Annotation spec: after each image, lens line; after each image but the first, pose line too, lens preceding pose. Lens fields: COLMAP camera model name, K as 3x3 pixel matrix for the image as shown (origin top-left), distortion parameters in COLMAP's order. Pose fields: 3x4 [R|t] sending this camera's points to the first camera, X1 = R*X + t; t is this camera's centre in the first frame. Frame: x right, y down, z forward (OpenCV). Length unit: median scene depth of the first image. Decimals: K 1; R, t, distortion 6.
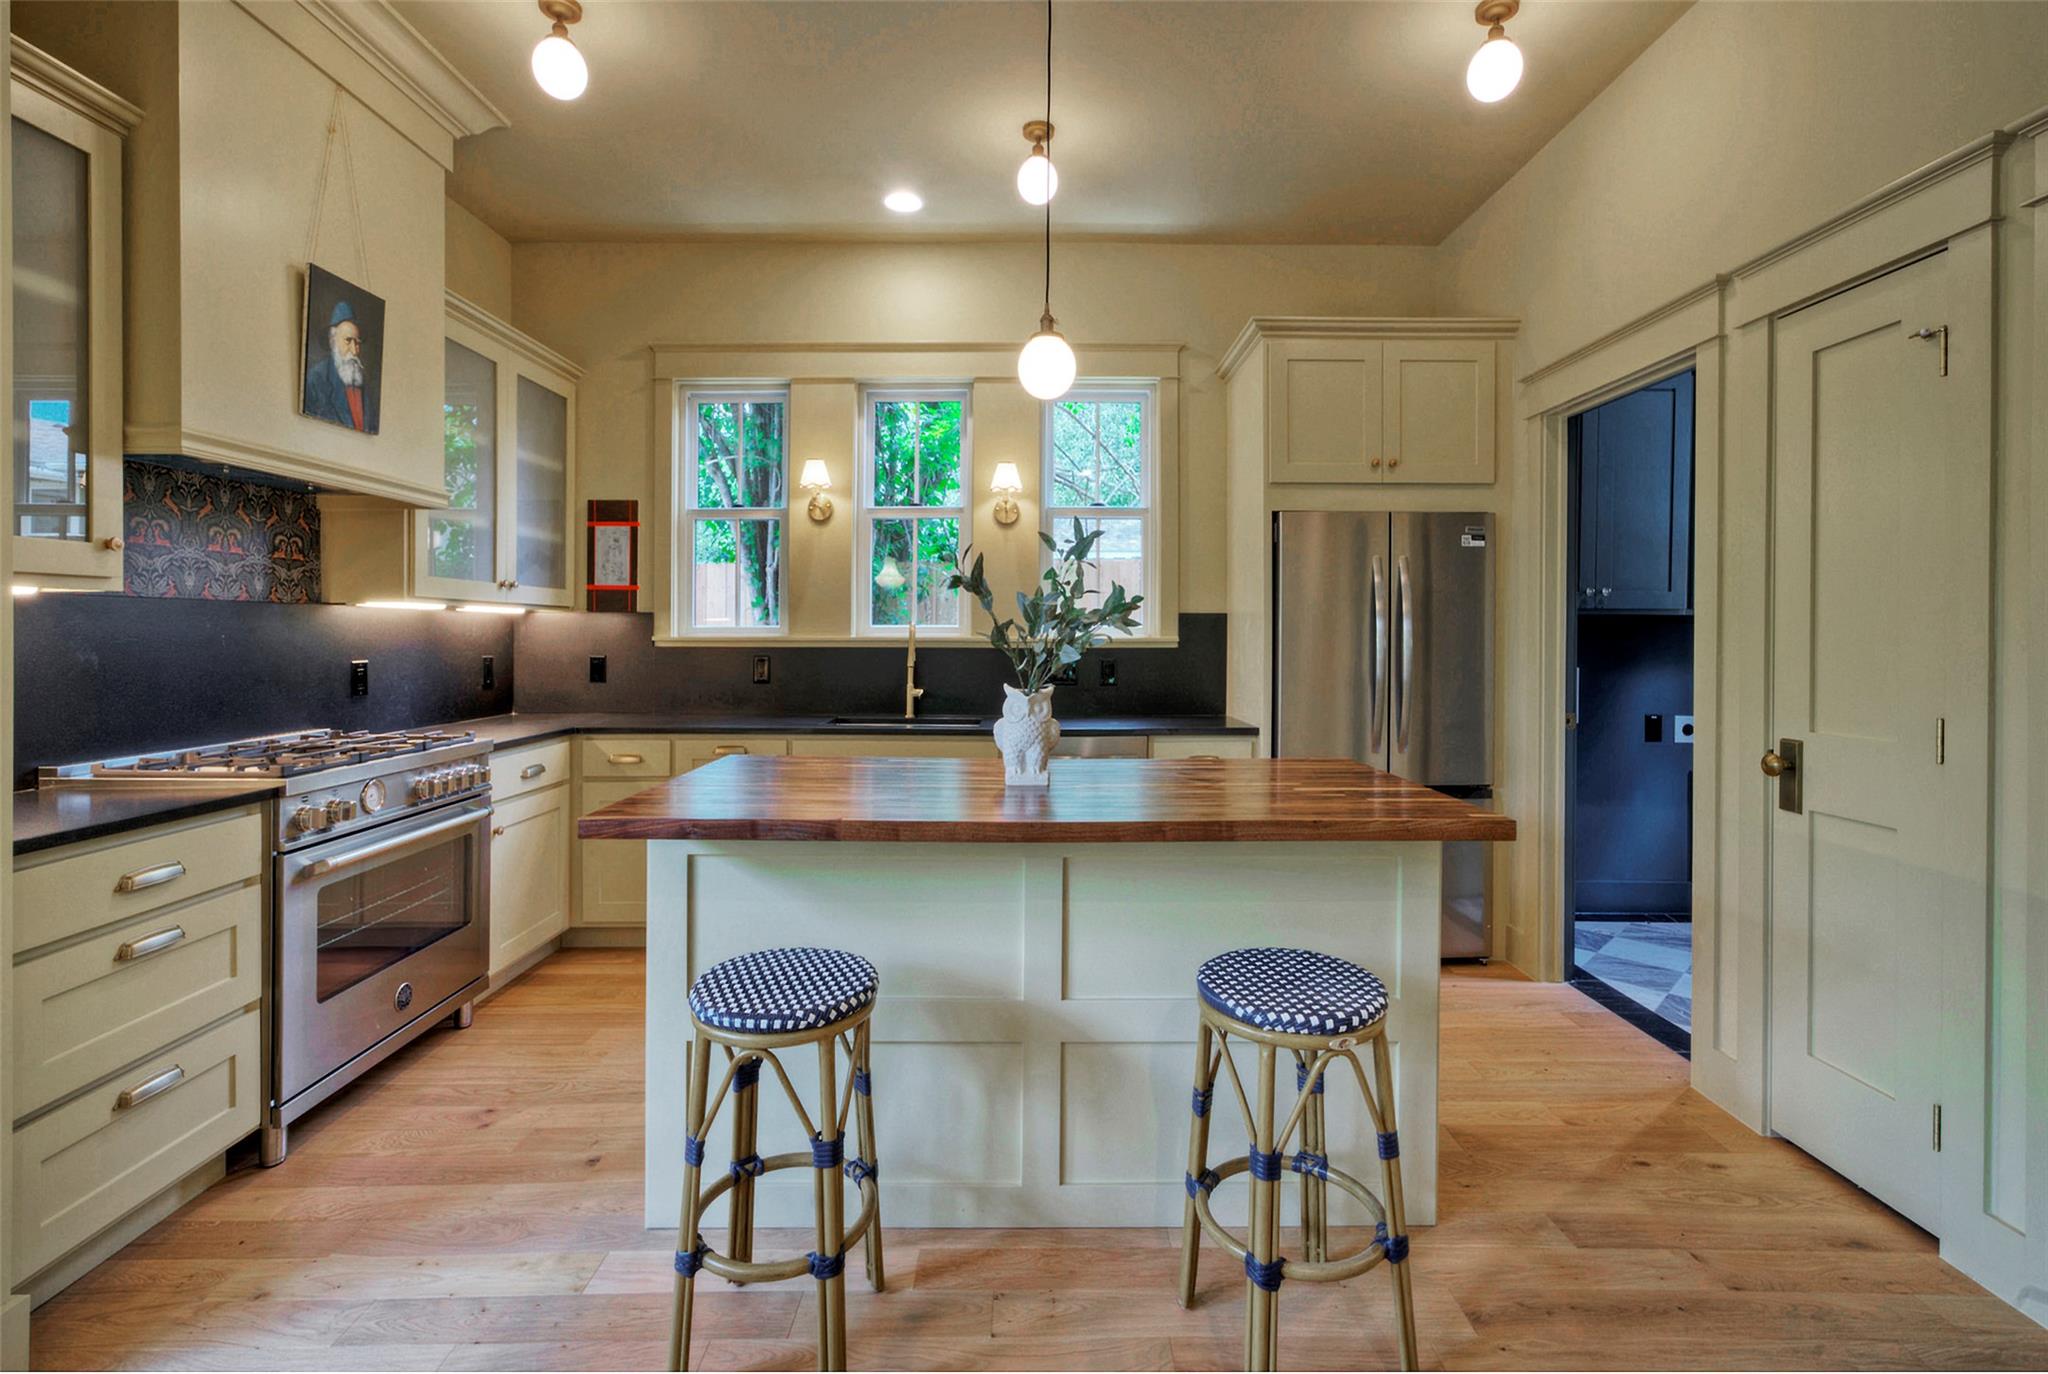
lens RADIAL K [[907.0, 0, 1000.9], [0, 907.0, 629.1], [0, 0, 1]] dist [-0.001603, 0.000615]
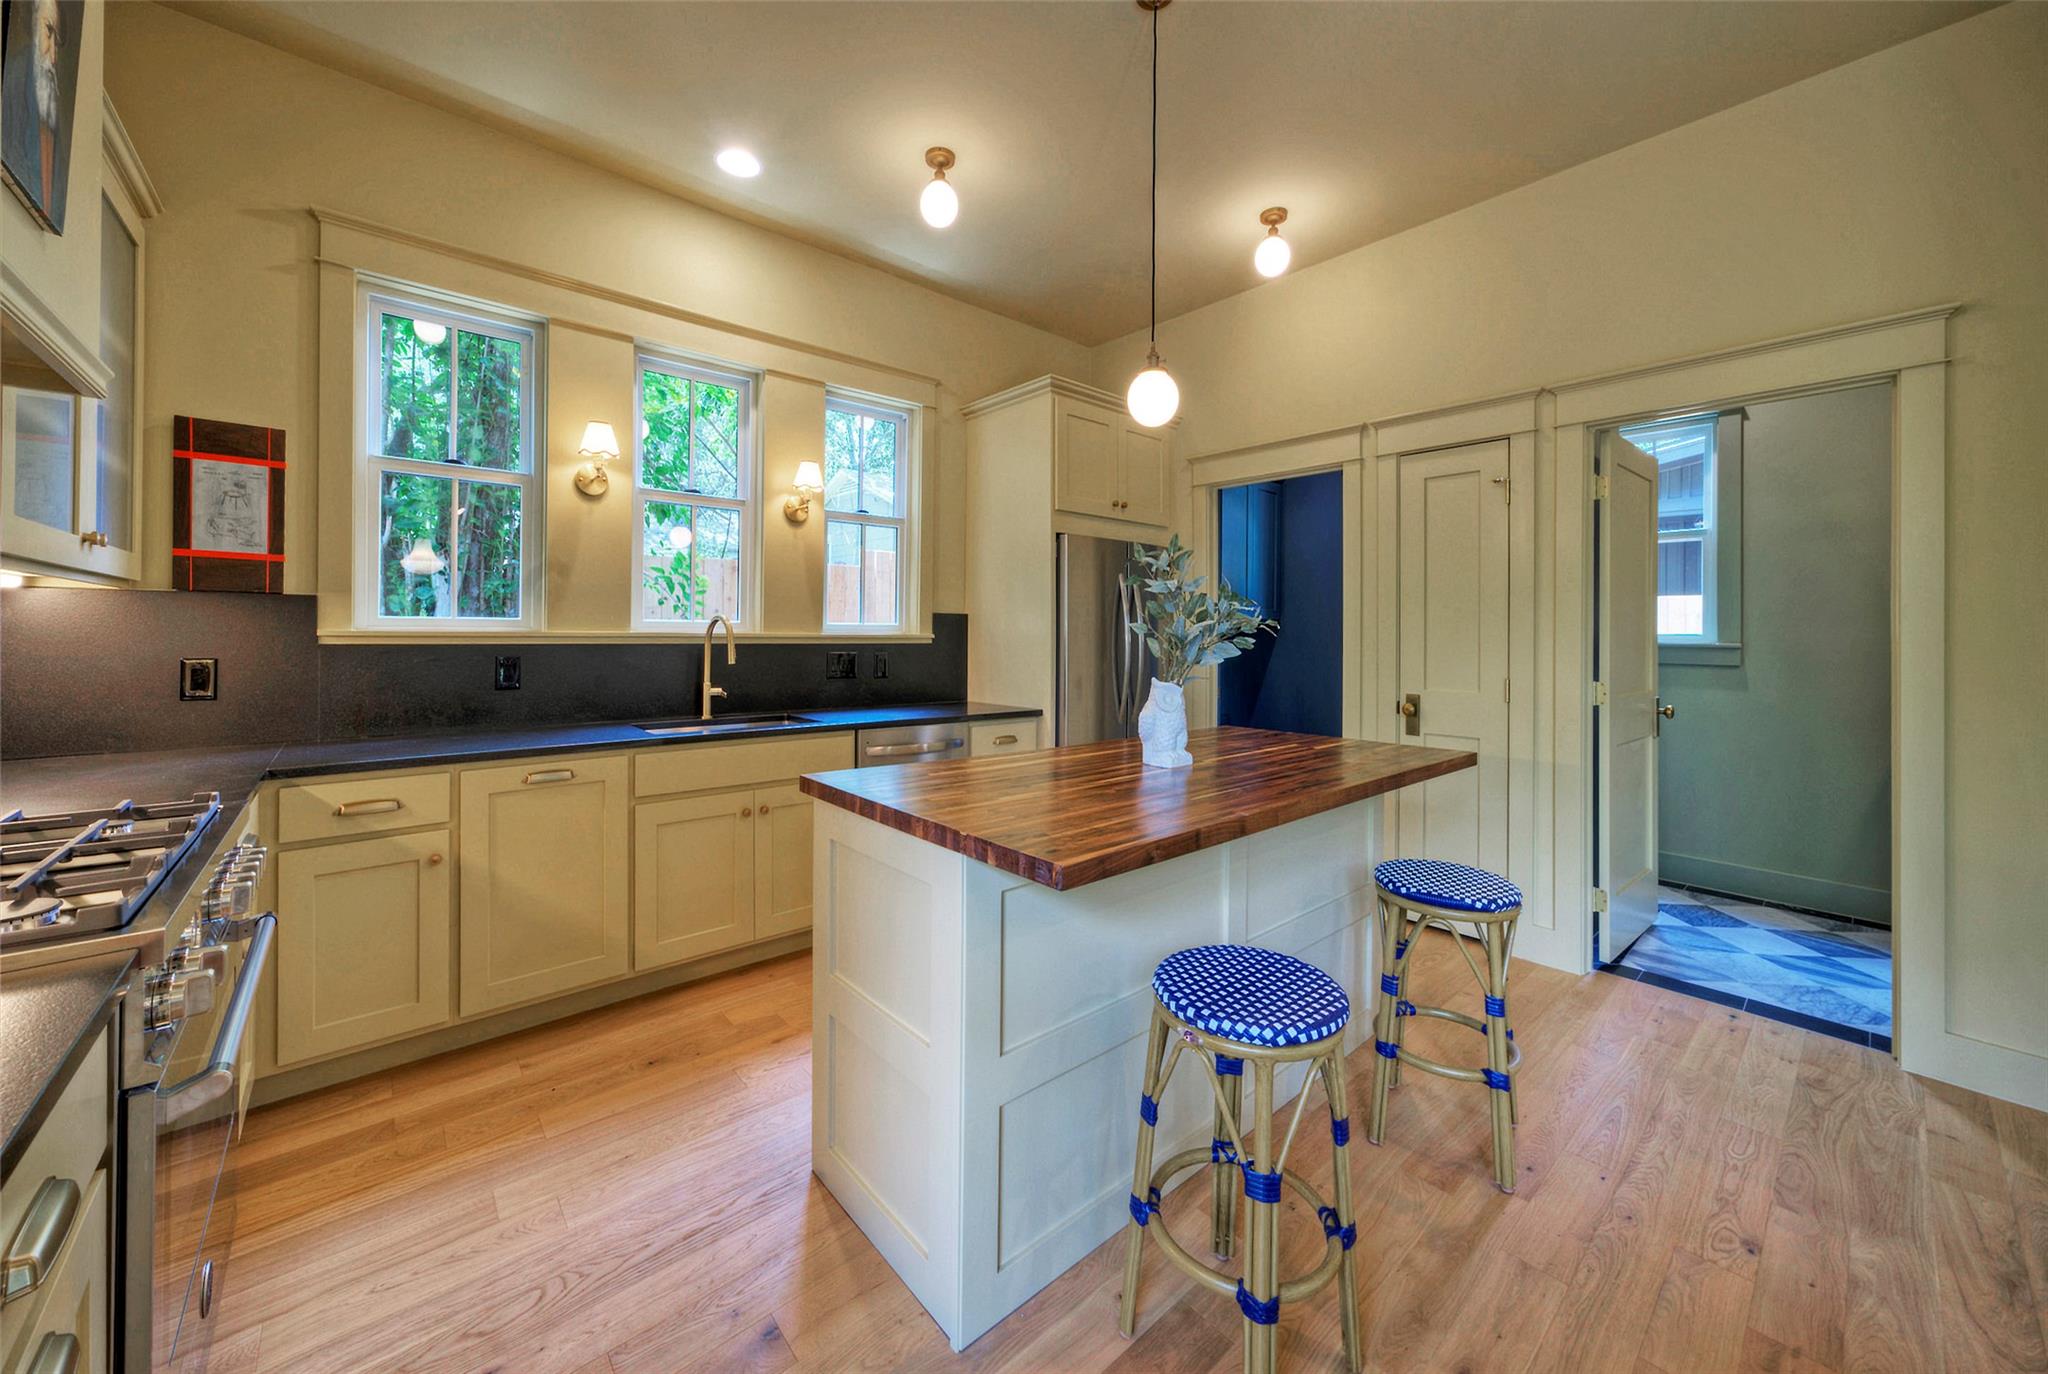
lens RADIAL K [[766.3, 0, 991.7], [0, 766.3, 627.3], [0, 0, 1]] dist [0.000868, 0.000002]
pose [[0.749039, 0.008753, 0.662468, -0.486520], [-0.011115, 0.999938, -0.000645, 0.000598], [-0.662433, -0.006880, 0.749090, 0.272763]]
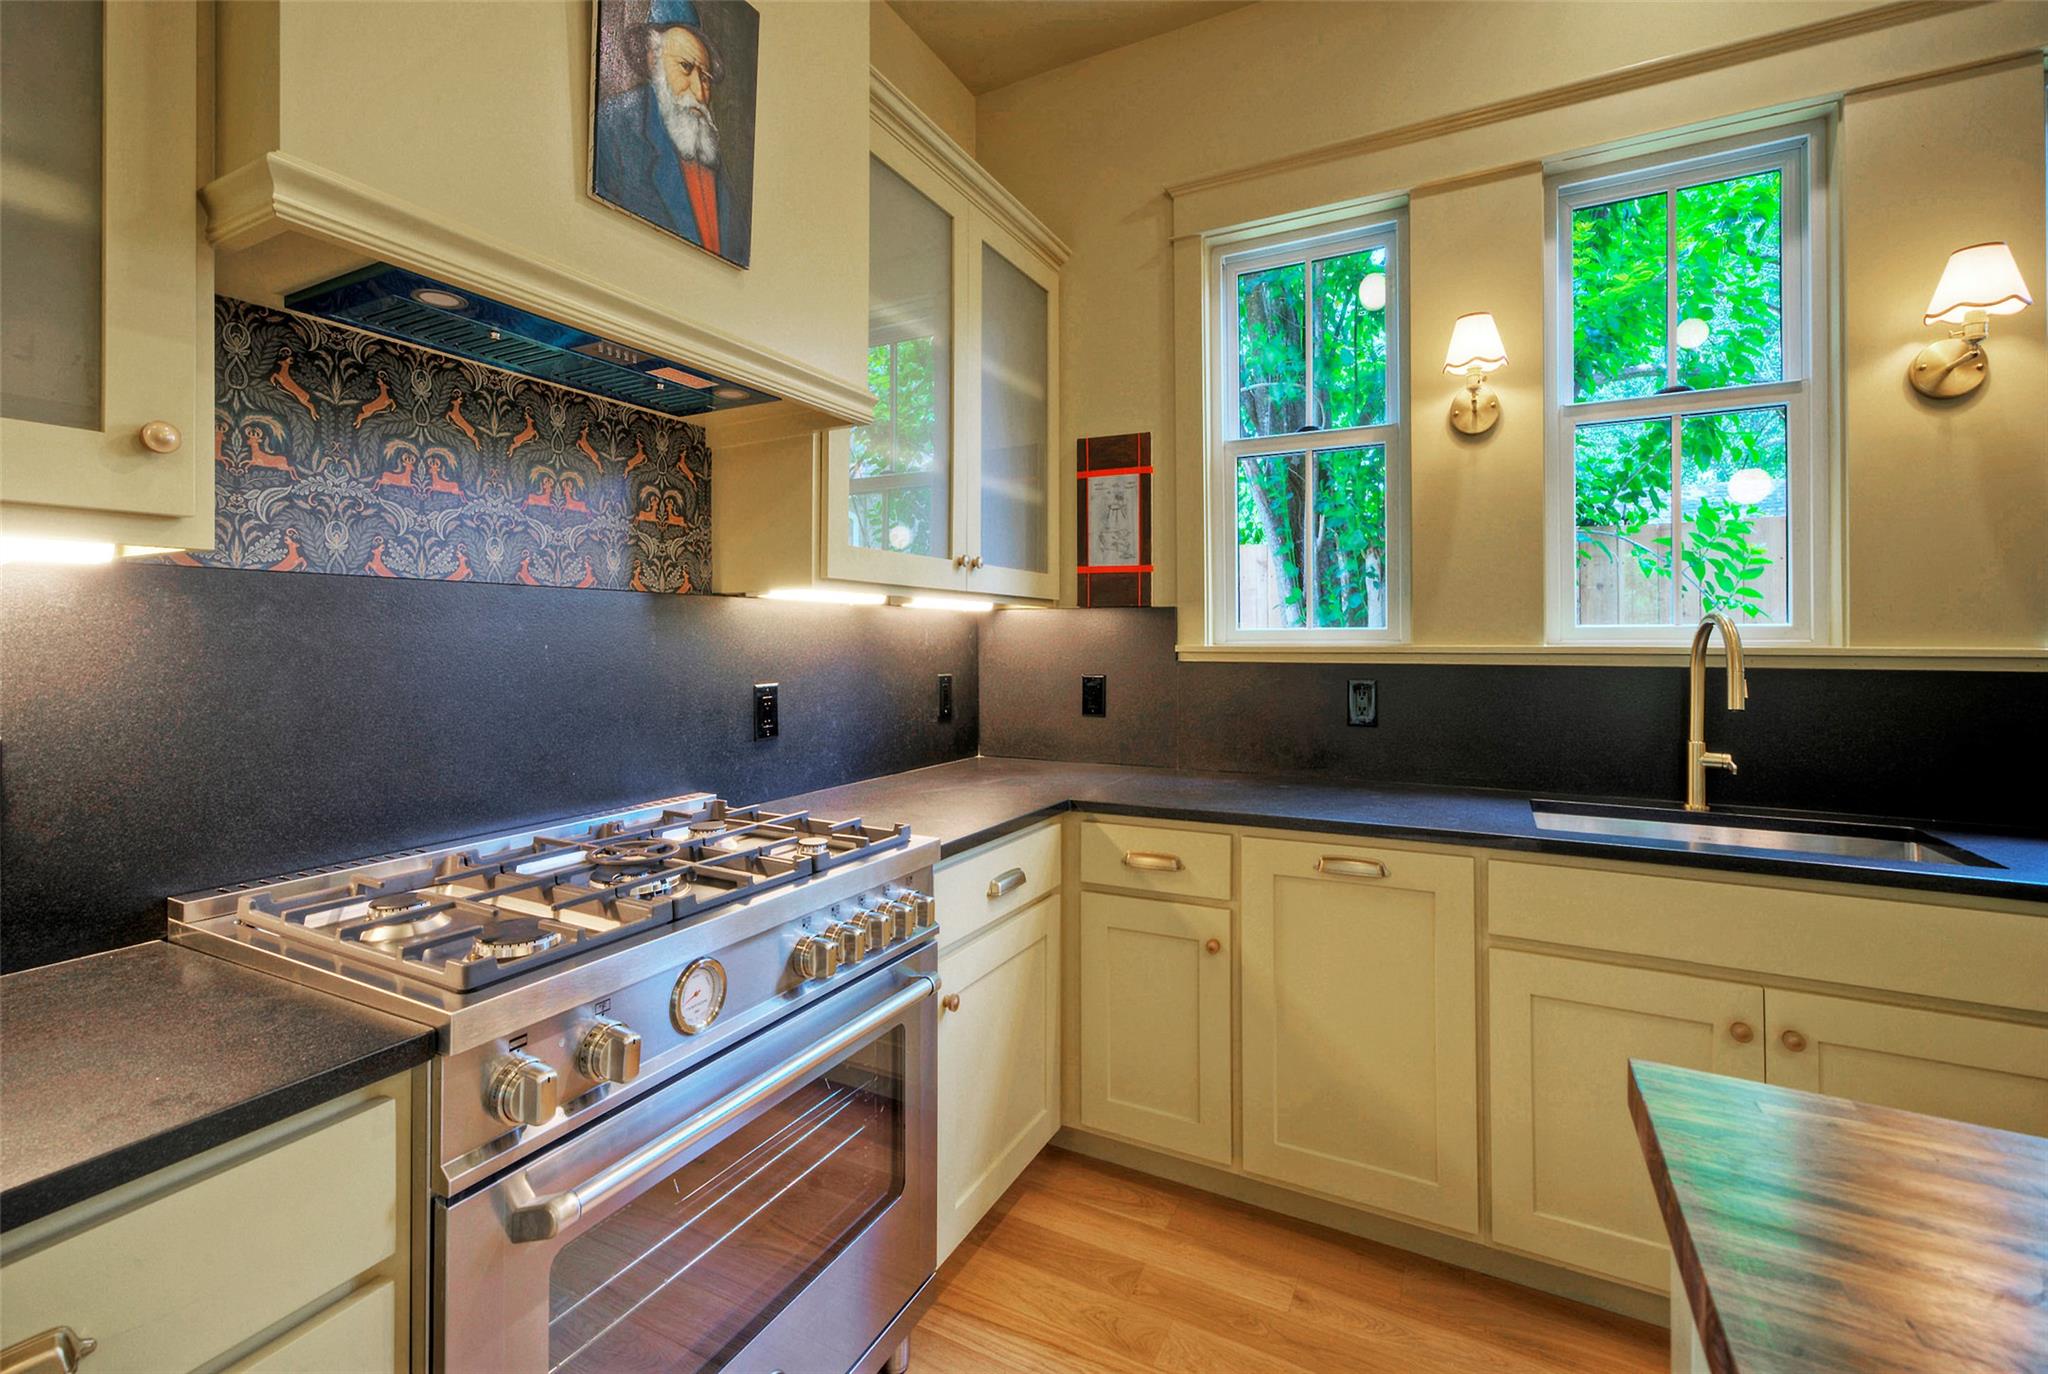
lens RADIAL K [[899.7, 0, 1033.3], [0, 899.7, 638.3], [0, 0, 1]] dist [0.000134, 0.000674]
pose [[0.904638, -0.003359, -0.426167, -0.262359], [0.003875, 0.999992, 0.000342, 0.003225], [0.426162, -0.001961, 0.904645, 0.500678]]
